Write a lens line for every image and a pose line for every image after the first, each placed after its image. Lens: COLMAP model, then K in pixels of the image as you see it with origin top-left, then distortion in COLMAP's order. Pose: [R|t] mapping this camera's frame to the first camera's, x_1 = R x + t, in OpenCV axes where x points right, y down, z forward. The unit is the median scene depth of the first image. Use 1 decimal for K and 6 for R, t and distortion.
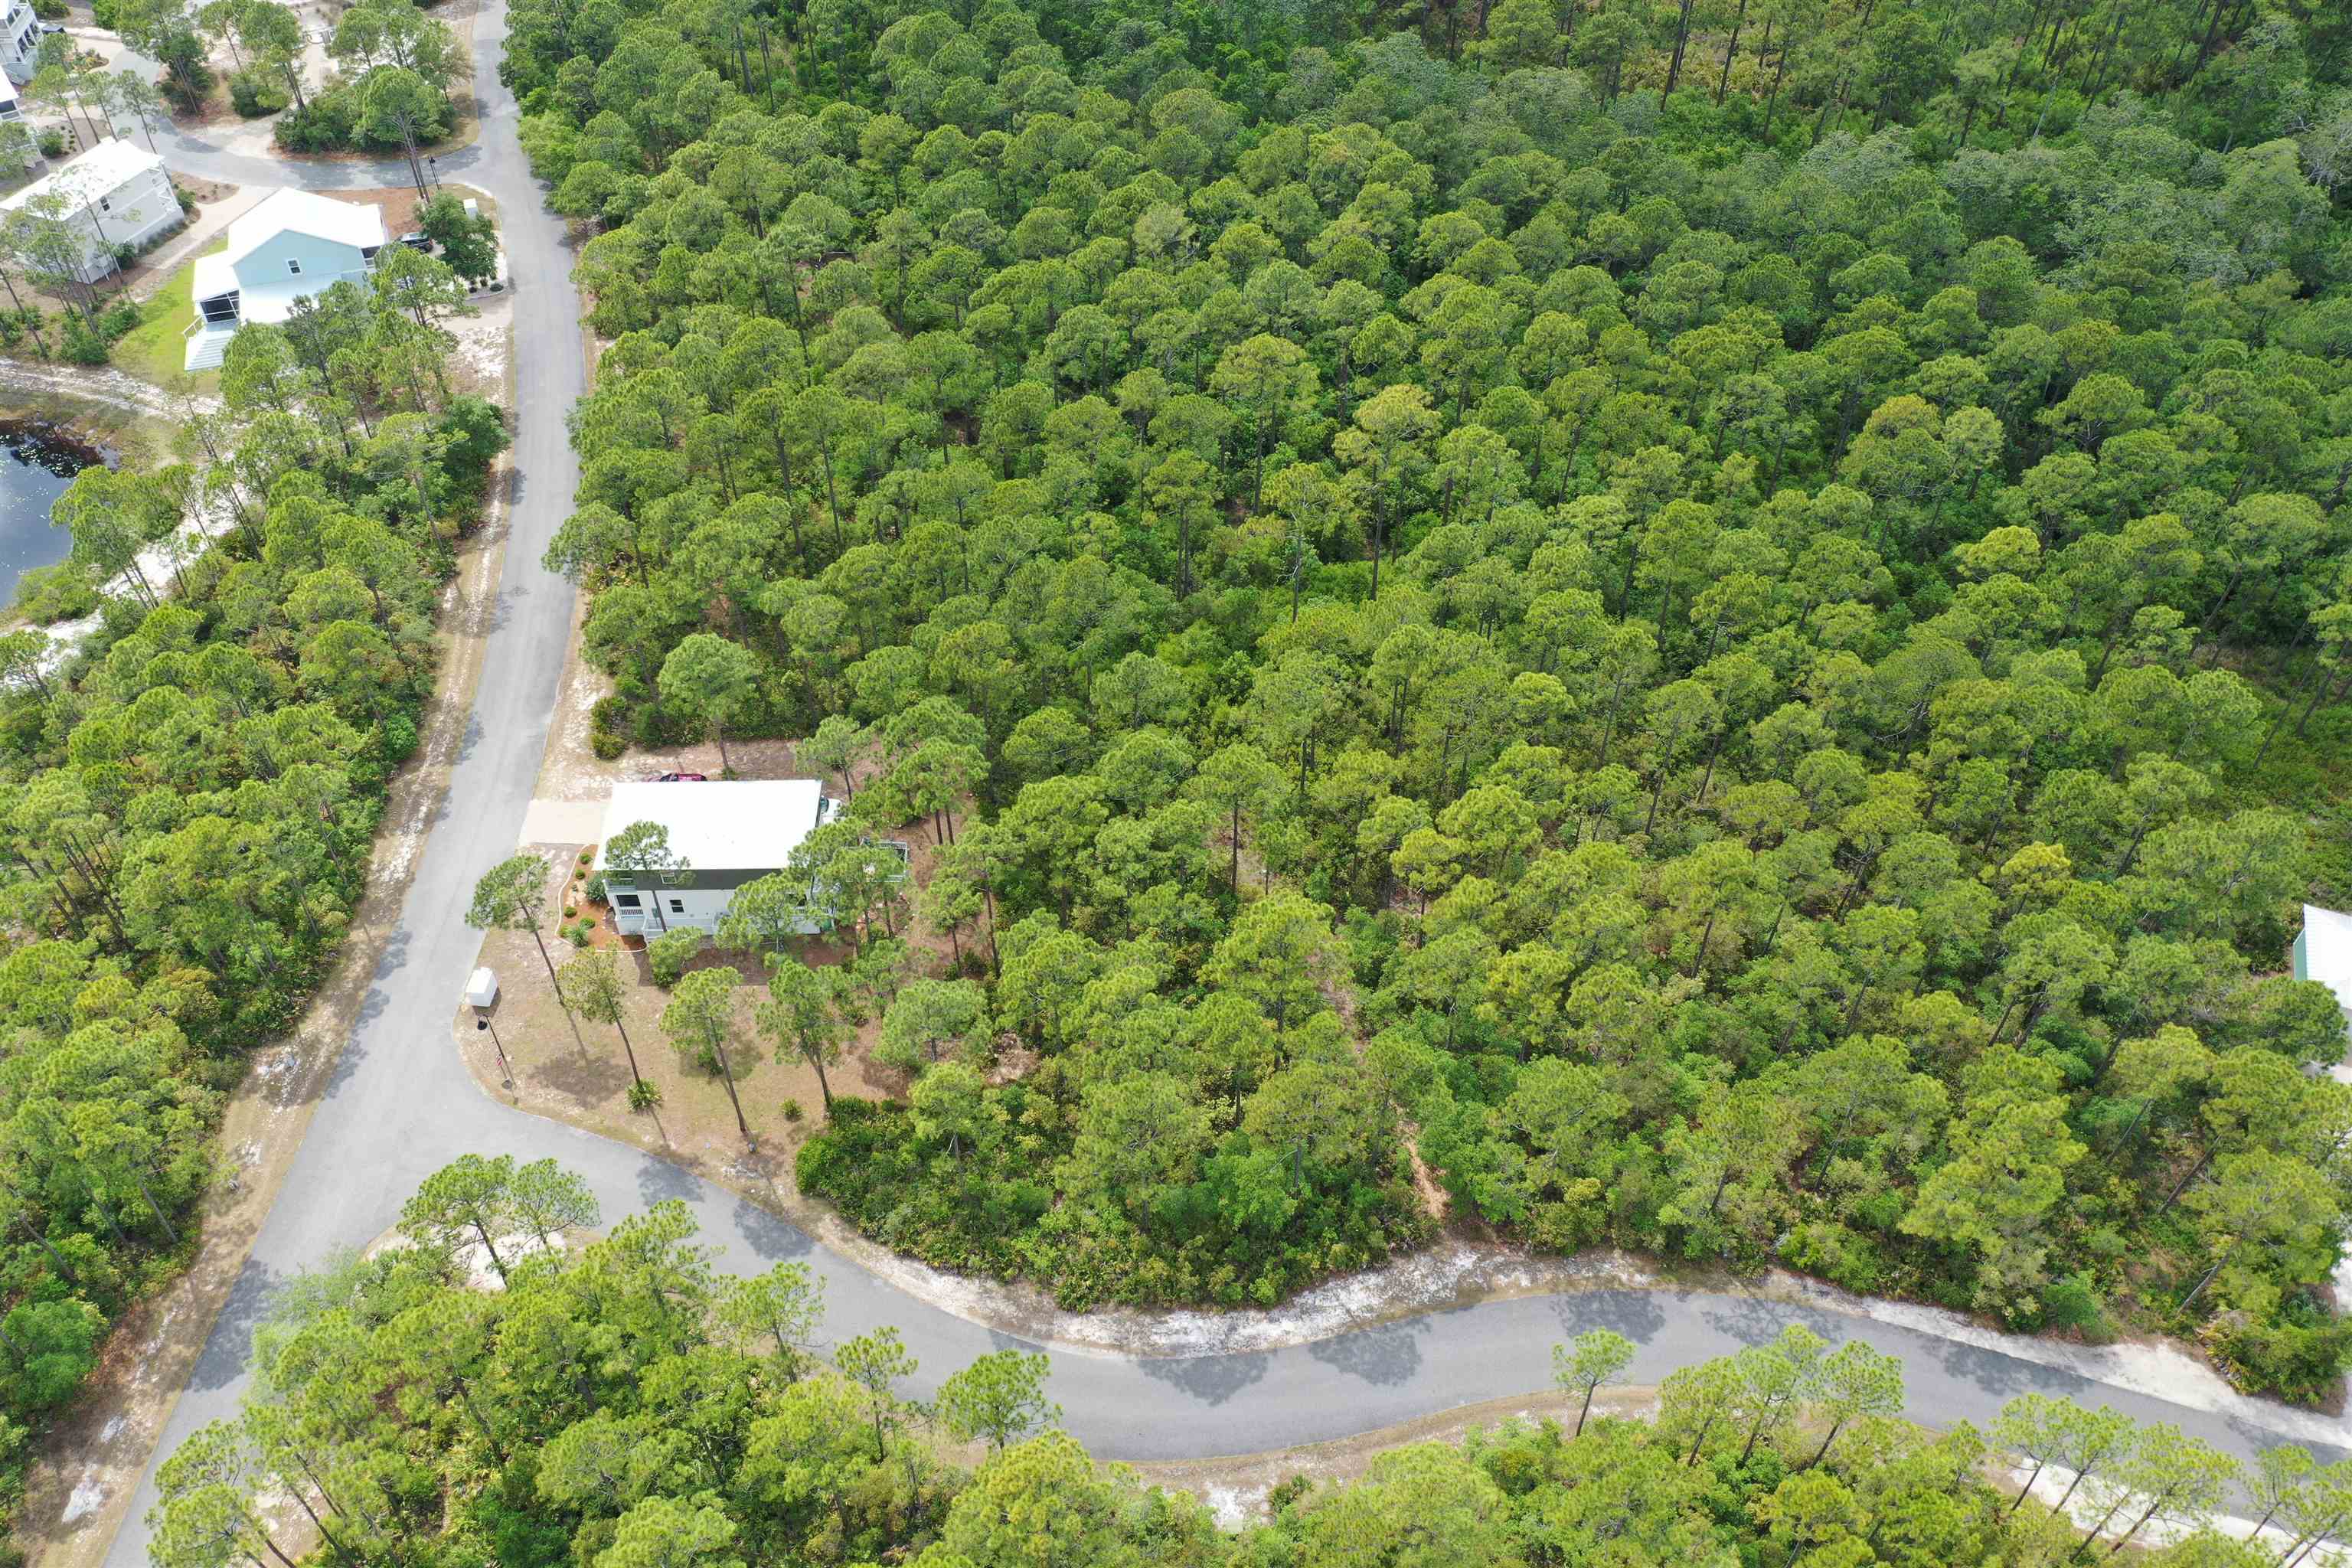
lens RADIAL K [[1877.9, 0, 1178.8], [0, 1877.9, 798.2], [0, 0, 1]] dist [0.005922, -0.010372]
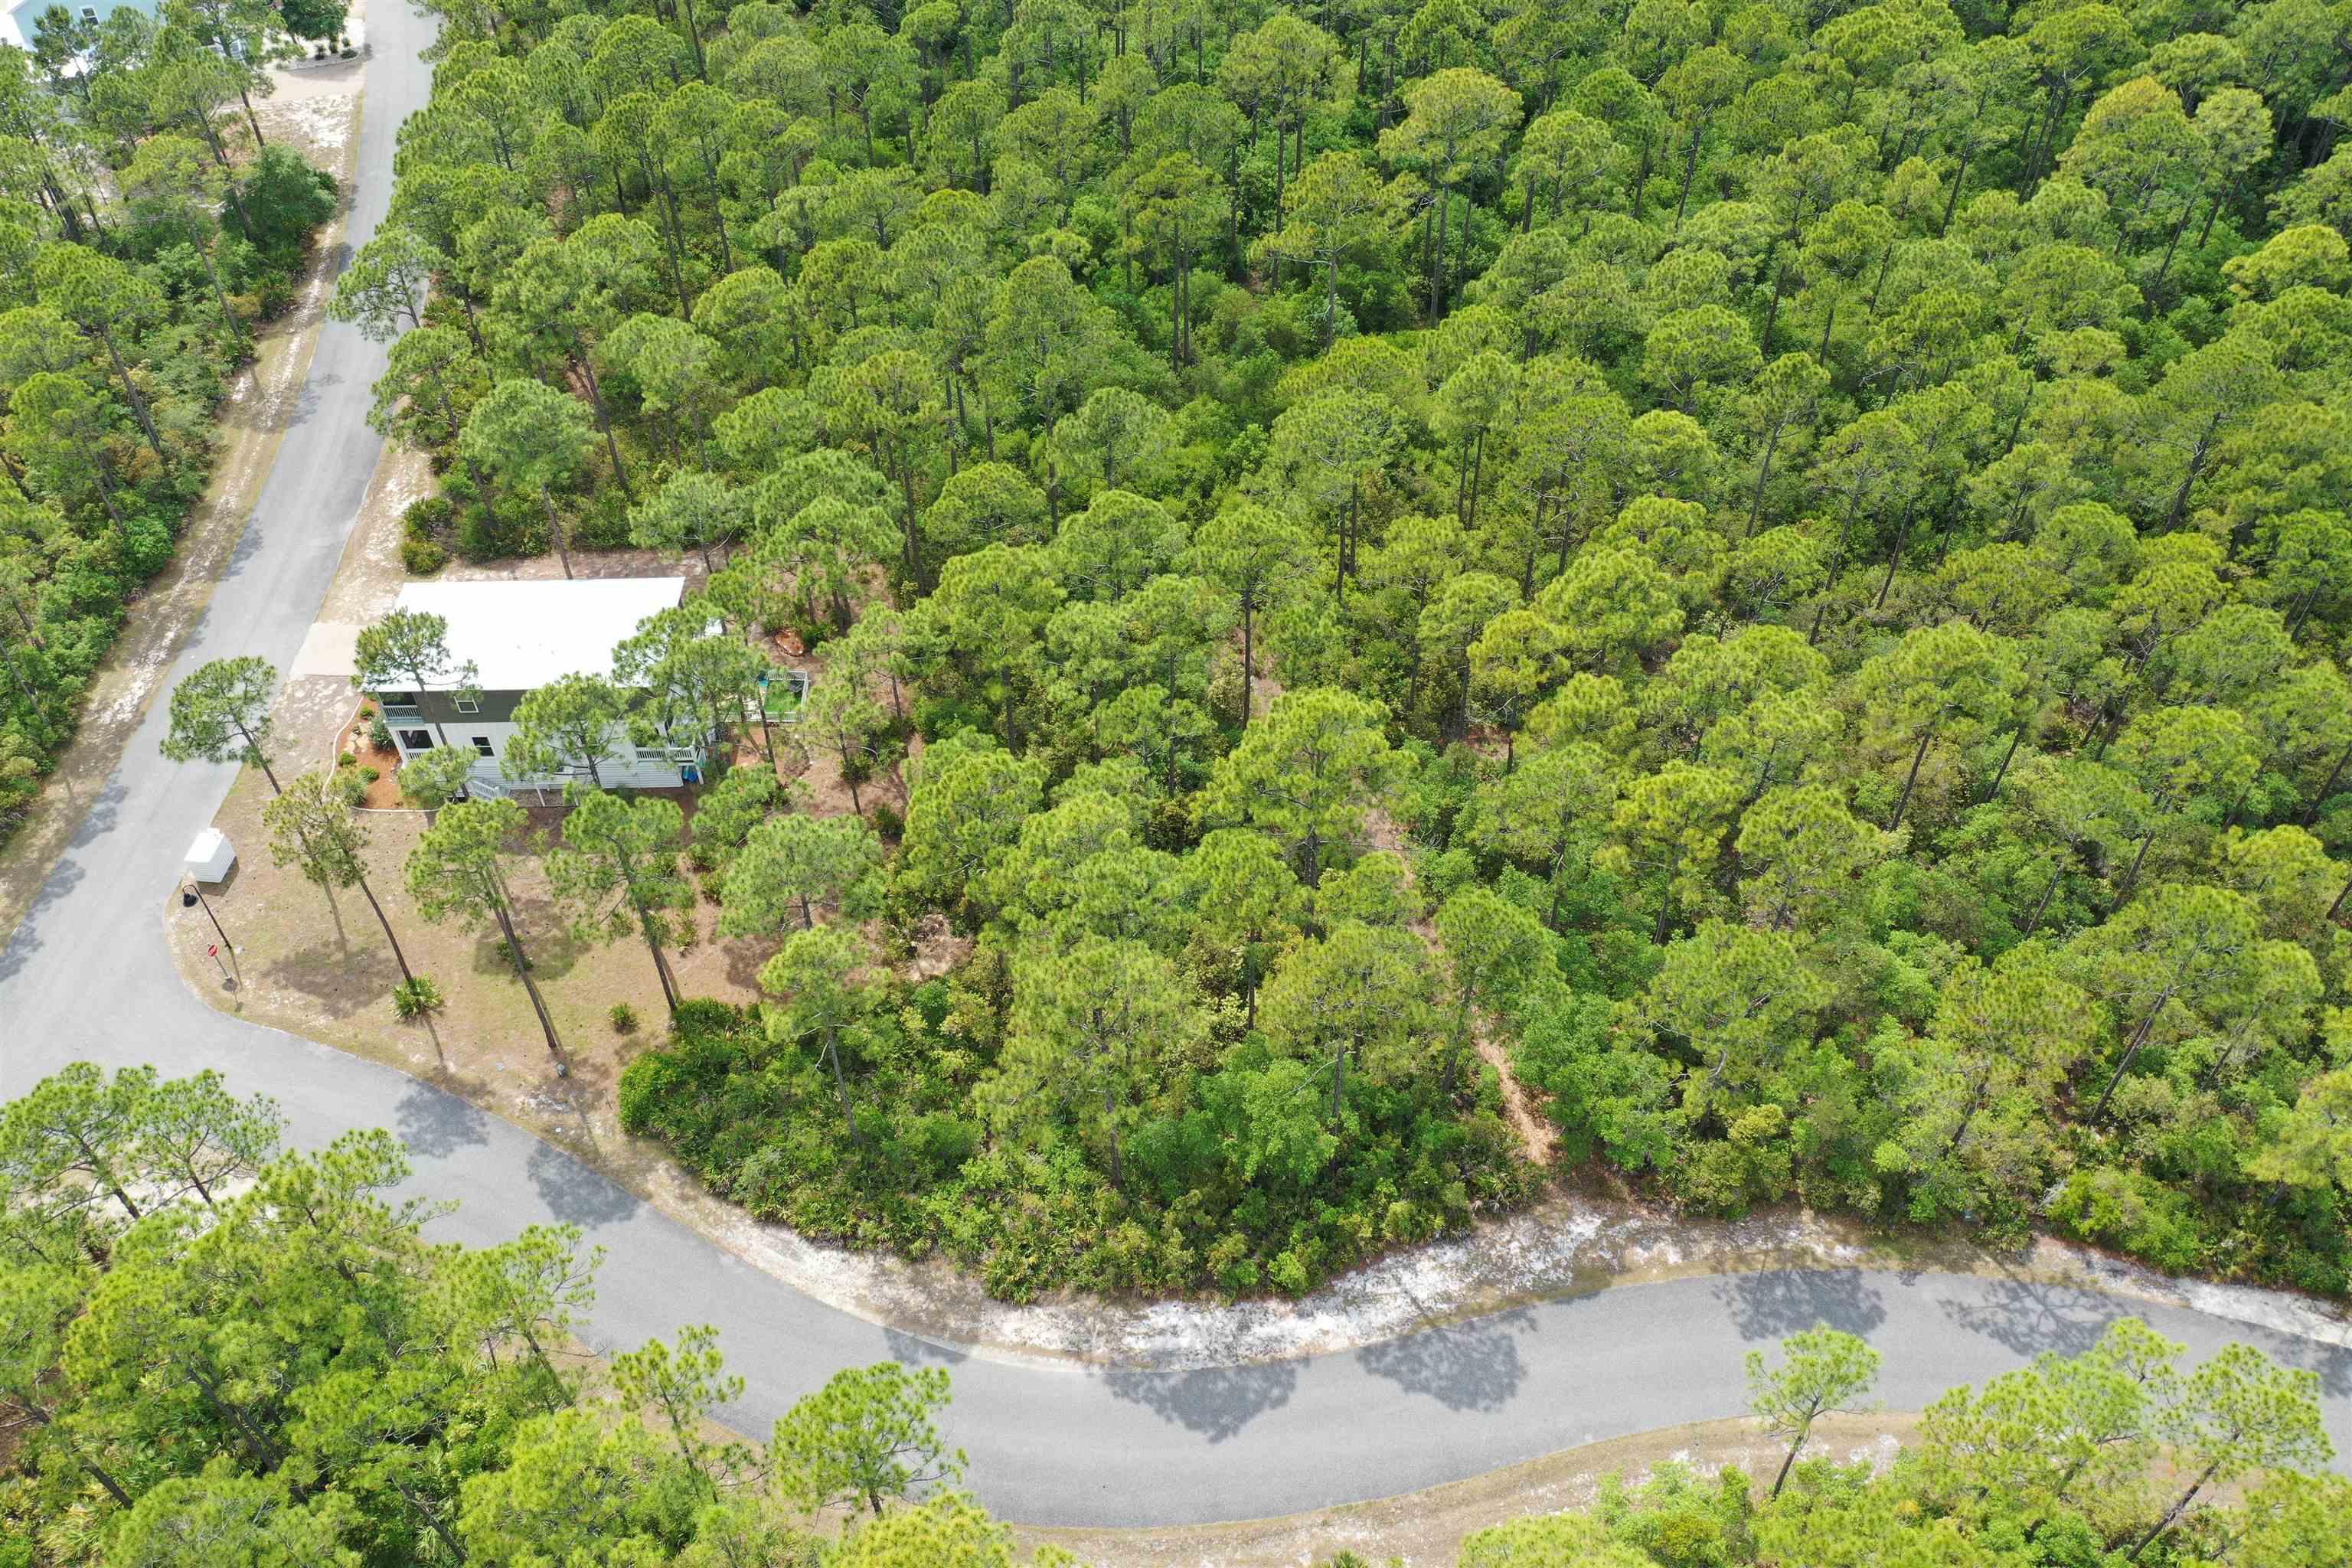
lens RADIAL K [[1877.9, 0, 1176.3], [0, 1877.9, 777.4], [0, 0, 1]] dist [0.005922, -0.010372]
pose [[0.999819, -0.006716, -0.017786, 0.016196], [0.006595, 0.999955, -0.006831, 0.081953], [0.017831, 0.006712, 0.999818, 0.296189]]
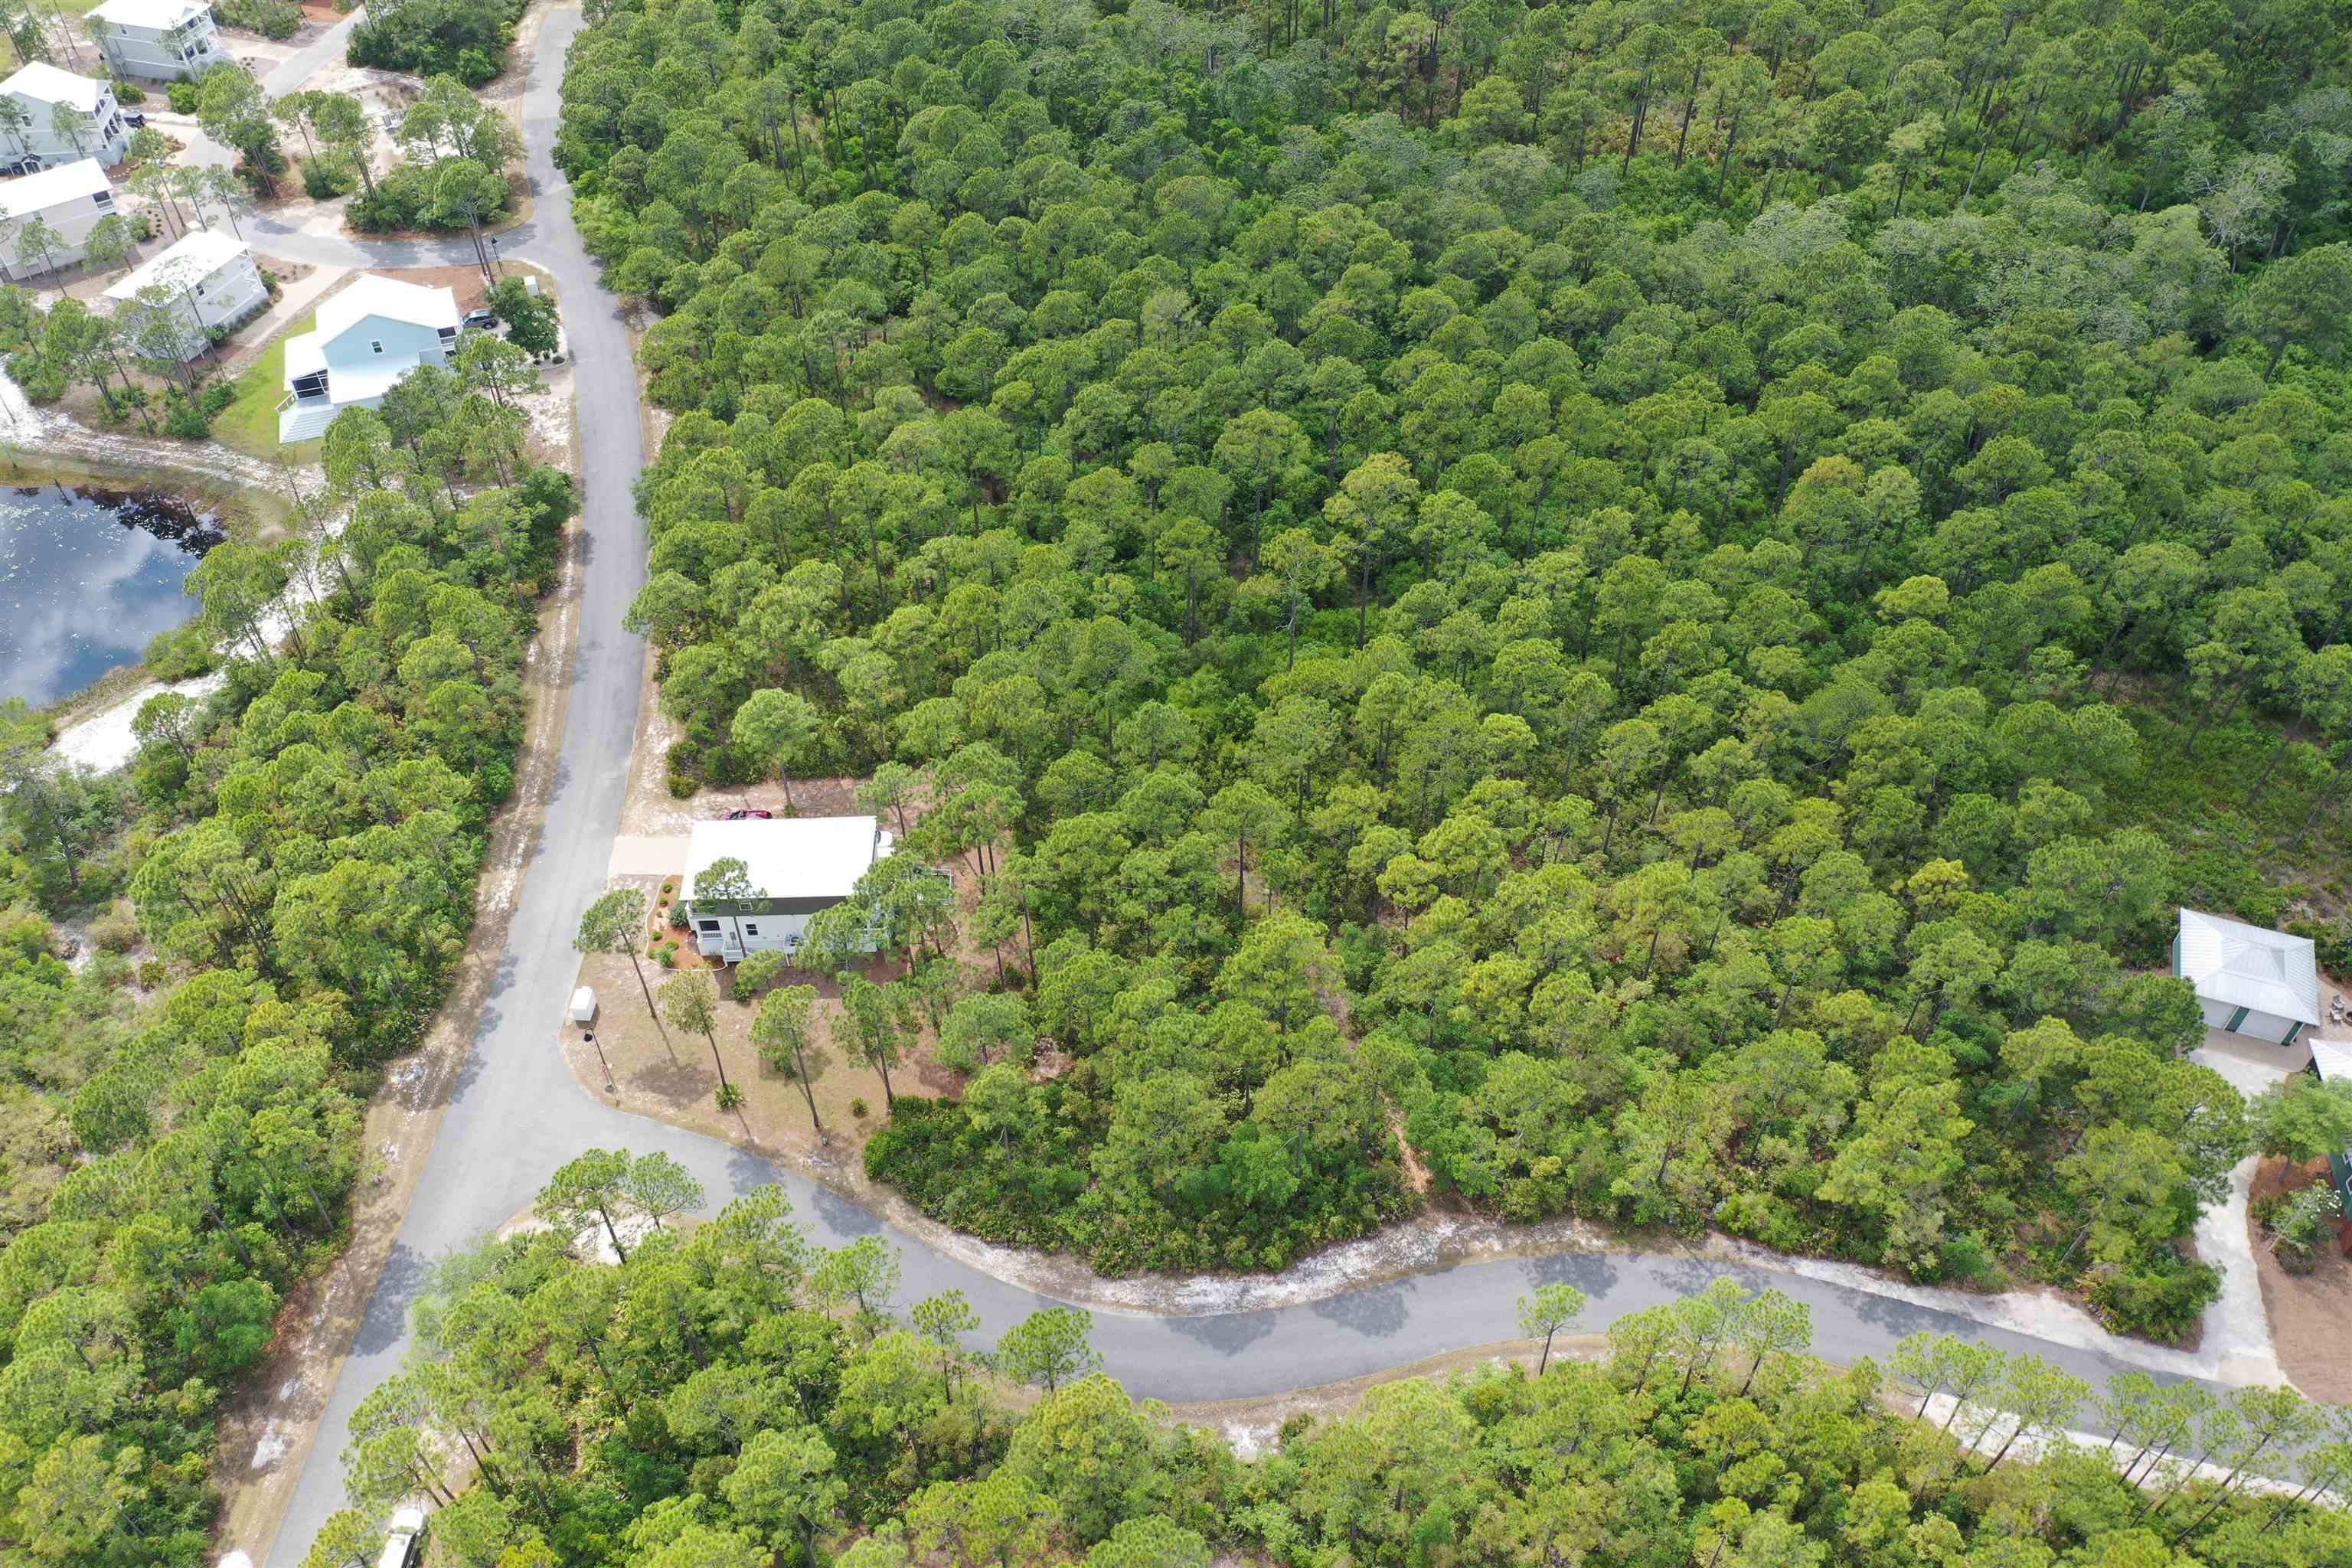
lens RADIAL K [[1877.9, 0, 1180.6], [0, 1877.9, 791.6], [0, 0, 1]] dist [0.005922, -0.010372]
pose [[0.999895, -0.014467, -0.000583, -0.005935], [0.014467, 0.999895, 0.001122, -0.025656], [0.000567, -0.001130, 0.999999, -0.148483]]
